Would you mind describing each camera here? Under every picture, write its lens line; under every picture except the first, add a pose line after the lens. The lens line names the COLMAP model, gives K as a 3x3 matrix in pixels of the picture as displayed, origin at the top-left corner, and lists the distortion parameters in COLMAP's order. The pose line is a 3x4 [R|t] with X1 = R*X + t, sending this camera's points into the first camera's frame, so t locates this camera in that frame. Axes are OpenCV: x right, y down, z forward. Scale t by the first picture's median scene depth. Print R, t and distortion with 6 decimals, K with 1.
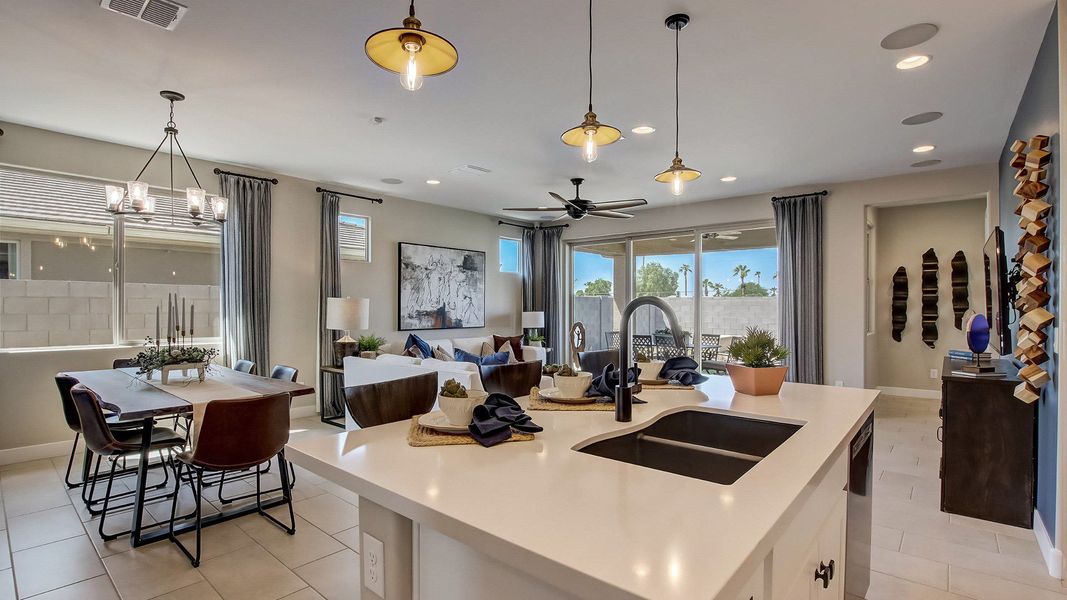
lens RADIAL K [[492.8, 0, 532.0], [0, 492.8, 302.4], [0, 0, 1]] dist [-0.029167, 0.003084]
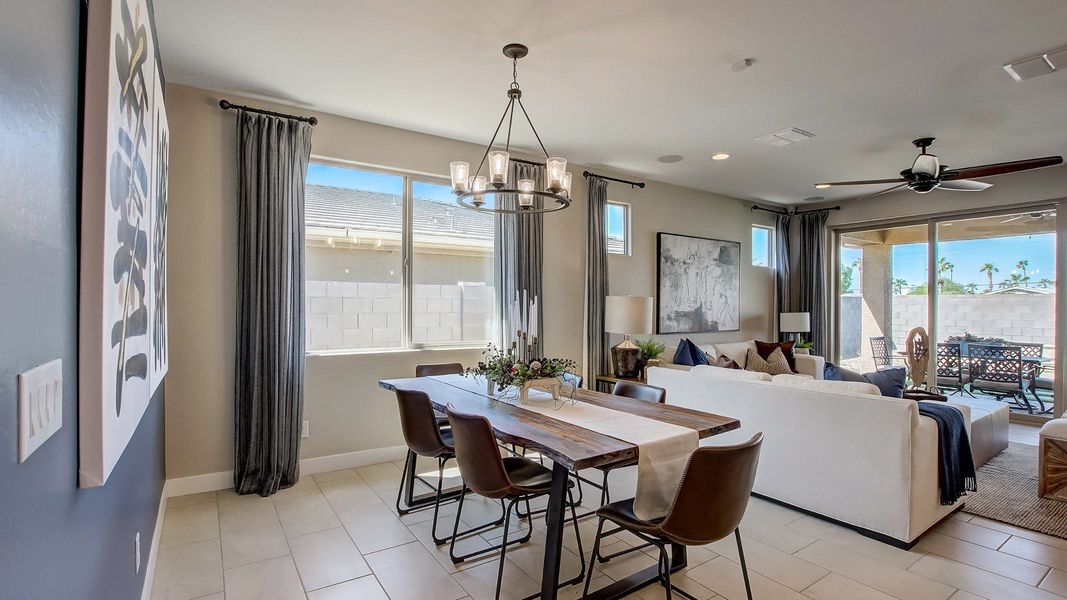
lens RADIAL K [[492.8, 0, 536.1], [0, 492.8, 302.1], [0, 0, 1]] dist [-0.029167, 0.003084]
pose [[0.965506, -0.002728, -0.260365, -0.243589], [0.002667, 0.999996, -0.000590, 0.000416], [0.260366, -0.000125, 0.965510, 0.100439]]
